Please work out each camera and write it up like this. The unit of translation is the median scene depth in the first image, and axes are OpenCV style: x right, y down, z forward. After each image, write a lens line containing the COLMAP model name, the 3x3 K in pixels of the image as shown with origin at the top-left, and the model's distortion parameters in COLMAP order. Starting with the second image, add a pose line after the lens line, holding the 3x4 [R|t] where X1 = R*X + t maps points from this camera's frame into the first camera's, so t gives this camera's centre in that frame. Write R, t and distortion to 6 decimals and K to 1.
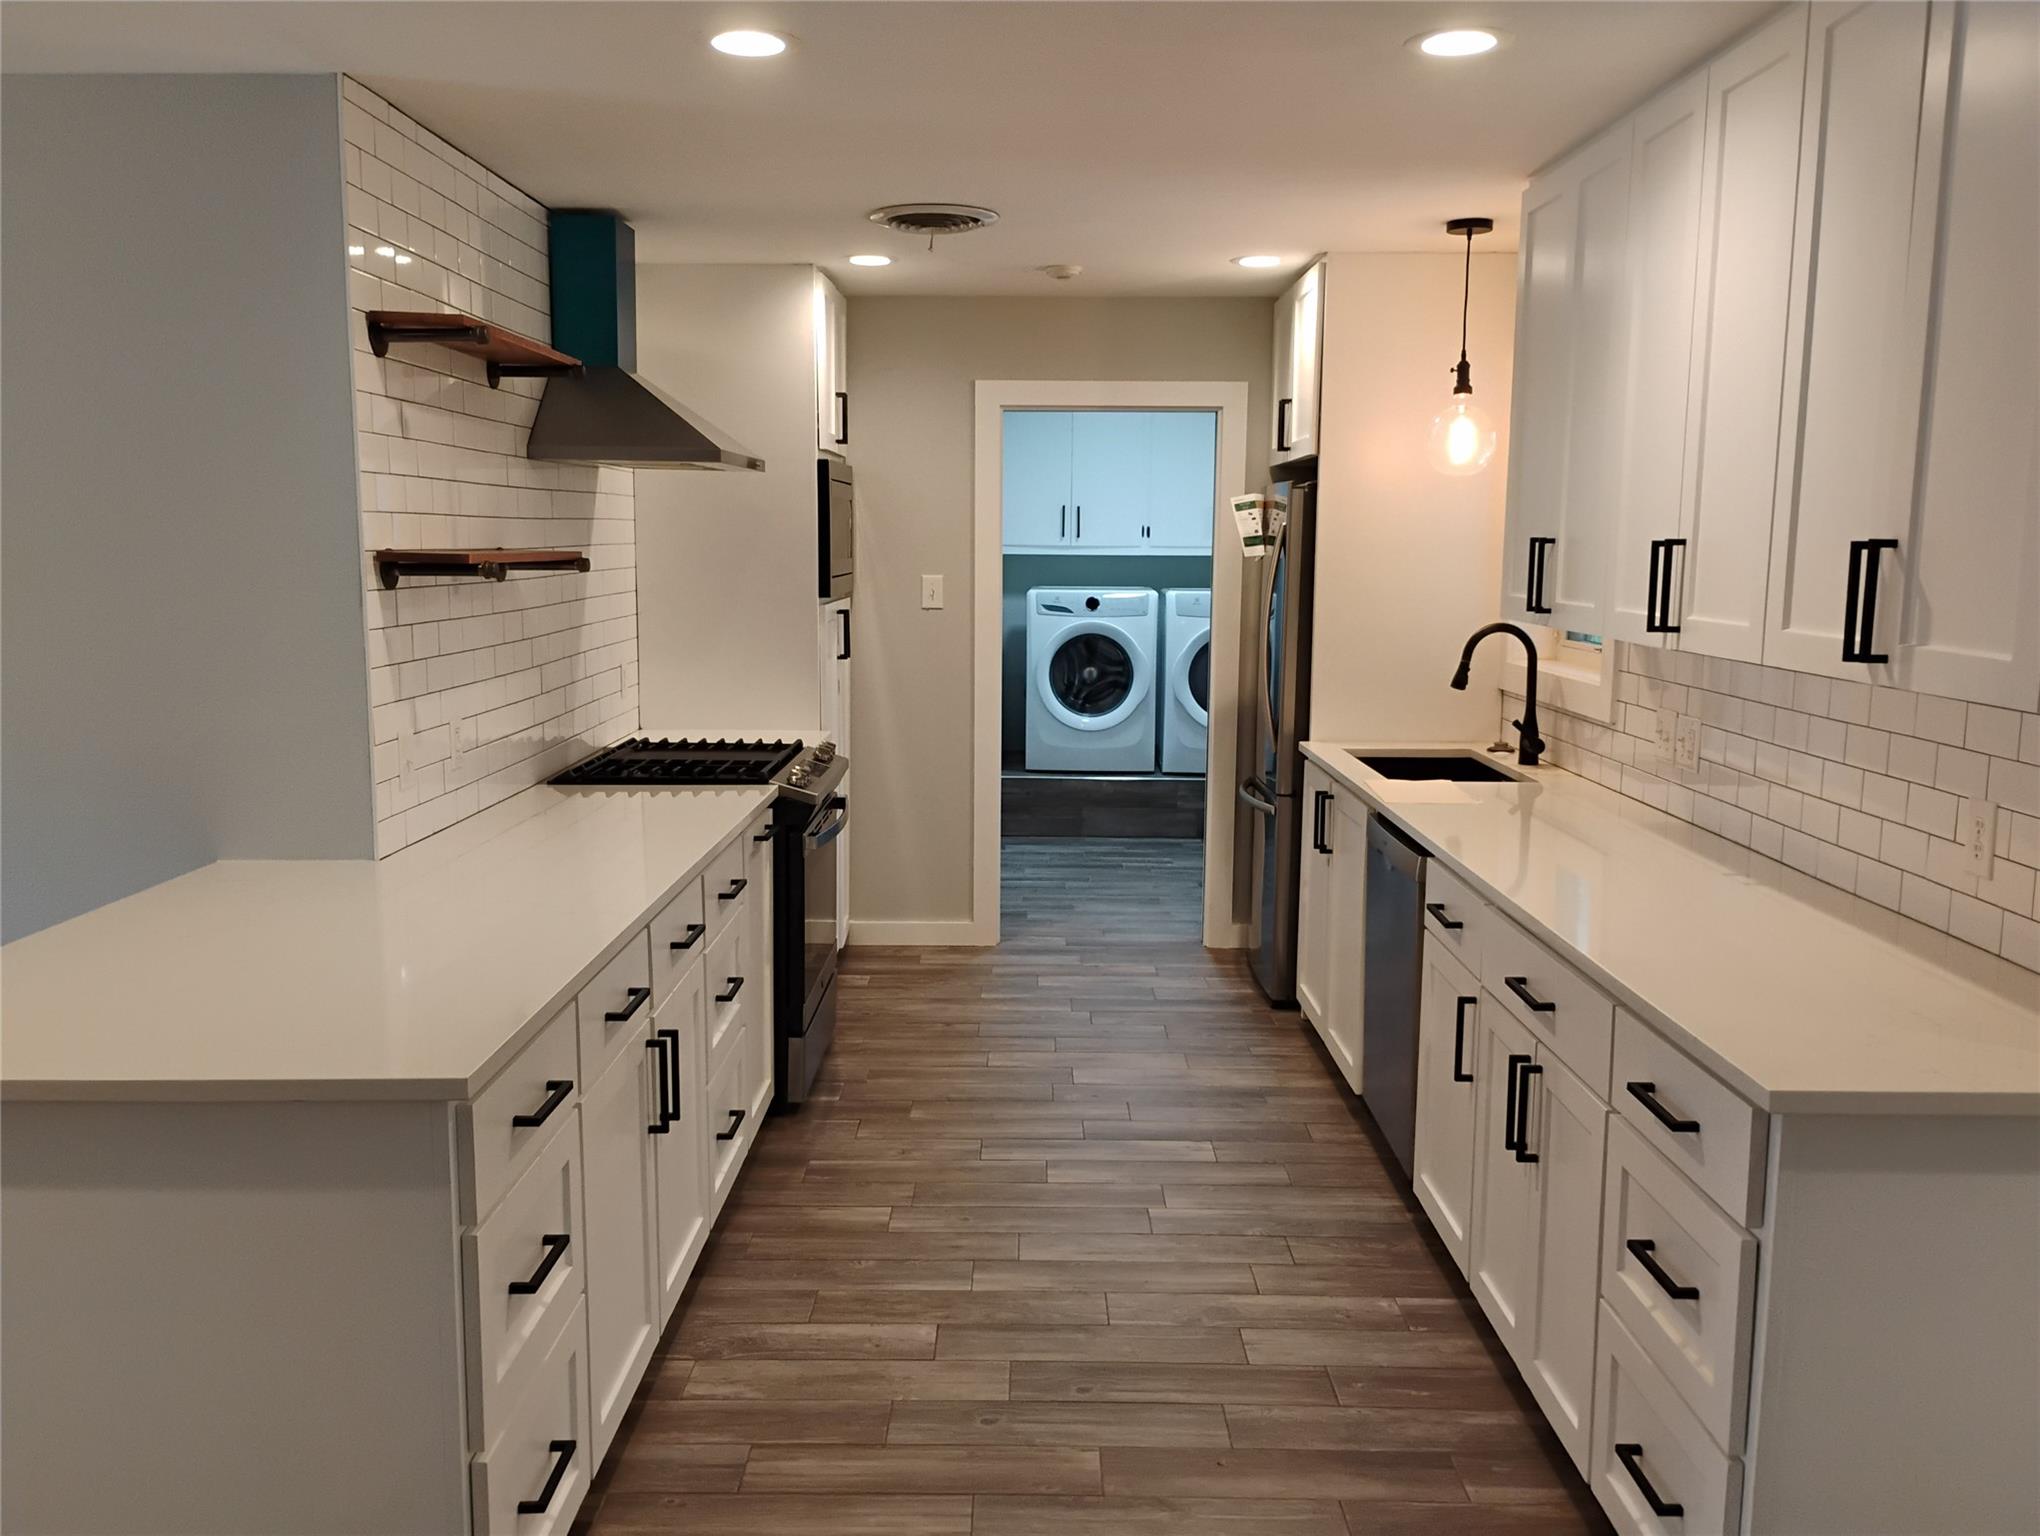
lens RADIAL K [[1700.2, 0, 1020.1], [0, 1700.2, 763.9], [0, 0, 1]] dist [0.055416, -0.060457]
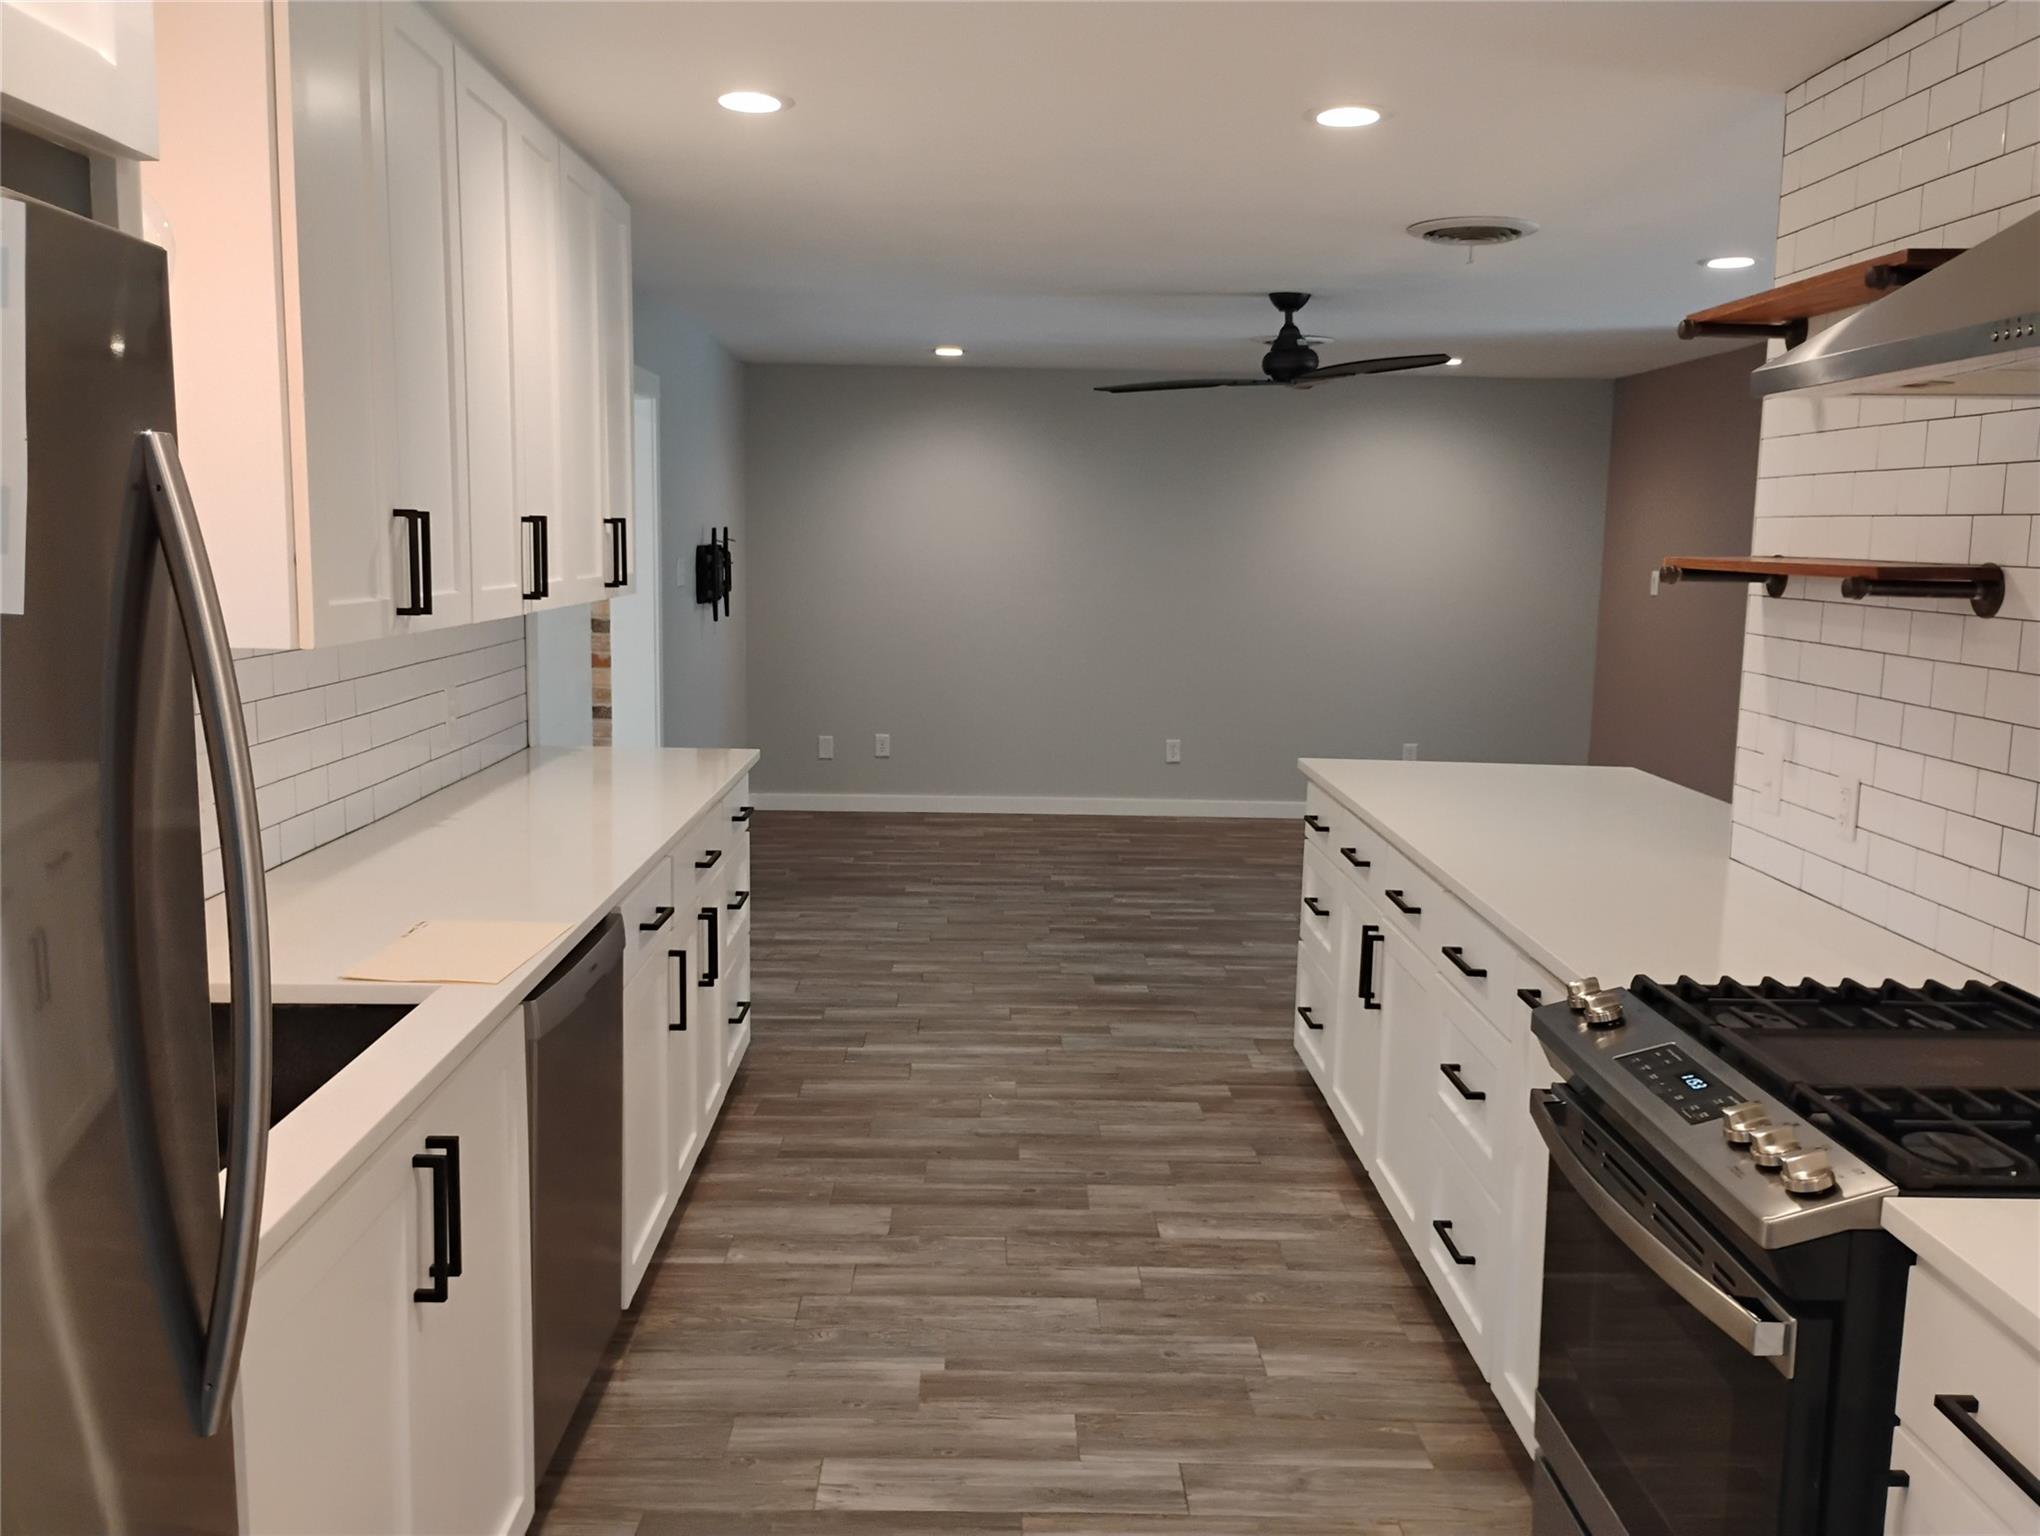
lens RADIAL K [[1700.2, 0, 1026.6], [0, 1700.2, 762.0], [0, 0, 1]] dist [0.055416, -0.060457]
pose [[-0.999384, -0.019259, -0.029324, 0.062749], [-0.026351, 0.963887, 0.265006, -0.213677], [0.023161, 0.265616, -0.963801, 1.617158]]
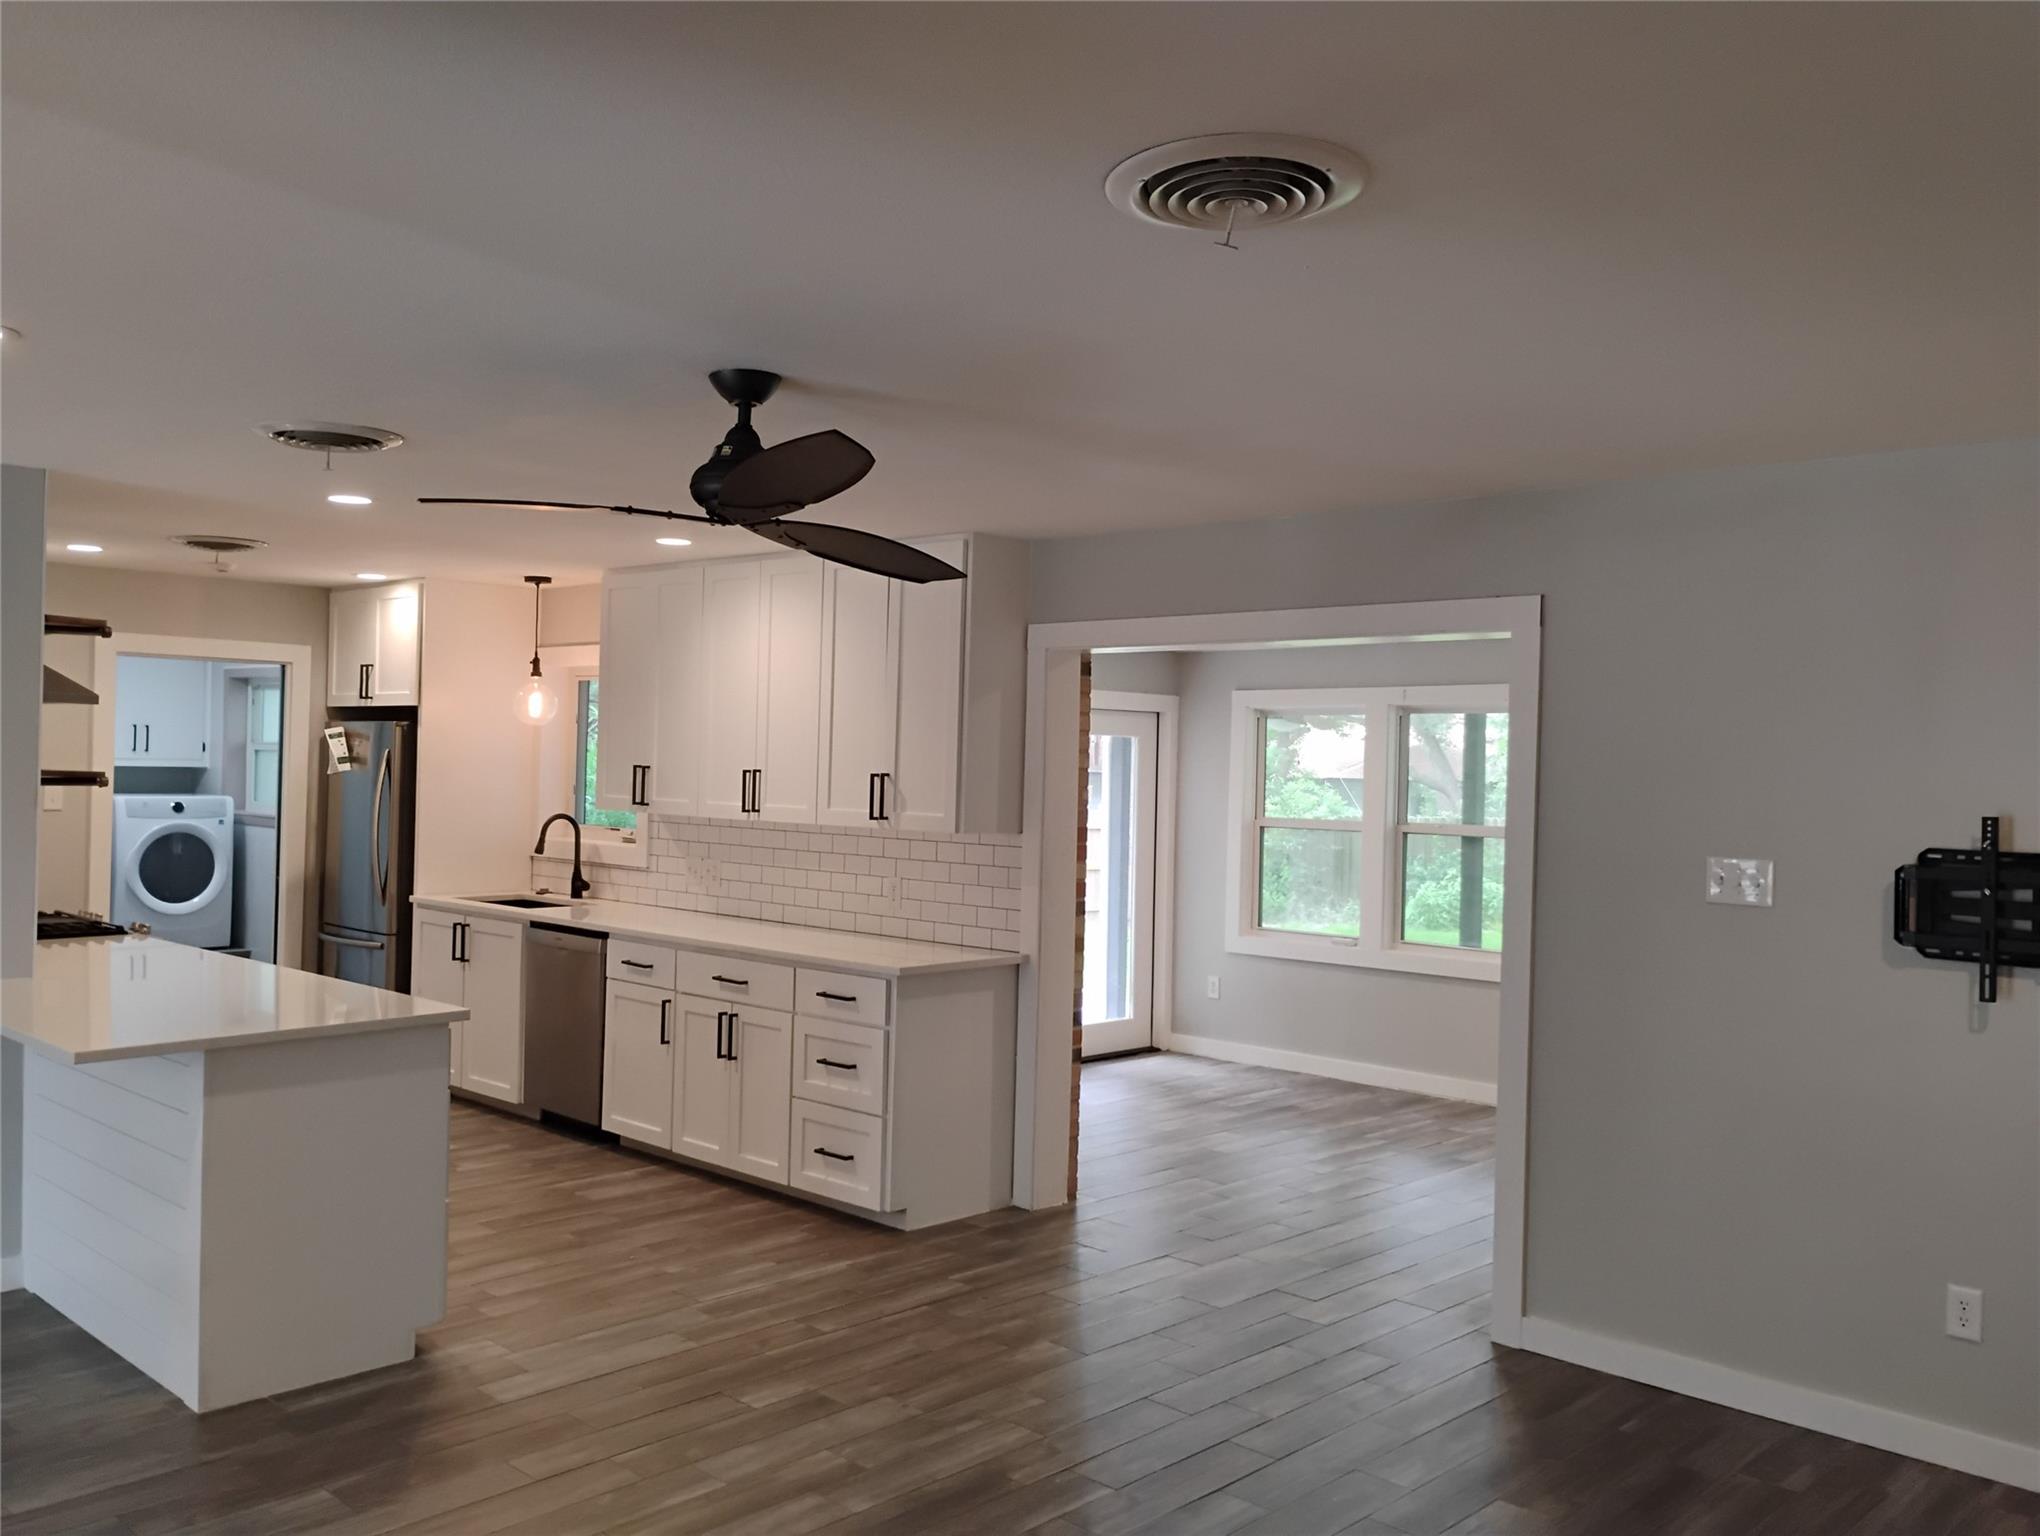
lens RADIAL K [[1700.2, 0, 997.0], [0, 1700.2, 767.4], [0, 0, 1]] dist [0.055416, -0.060457]
pose [[0.696858, 0.007558, 0.717170, -0.710774], [0.077104, 0.993360, -0.085388, 0.055242], [-0.713053, 0.114800, 0.691648, -0.528840]]
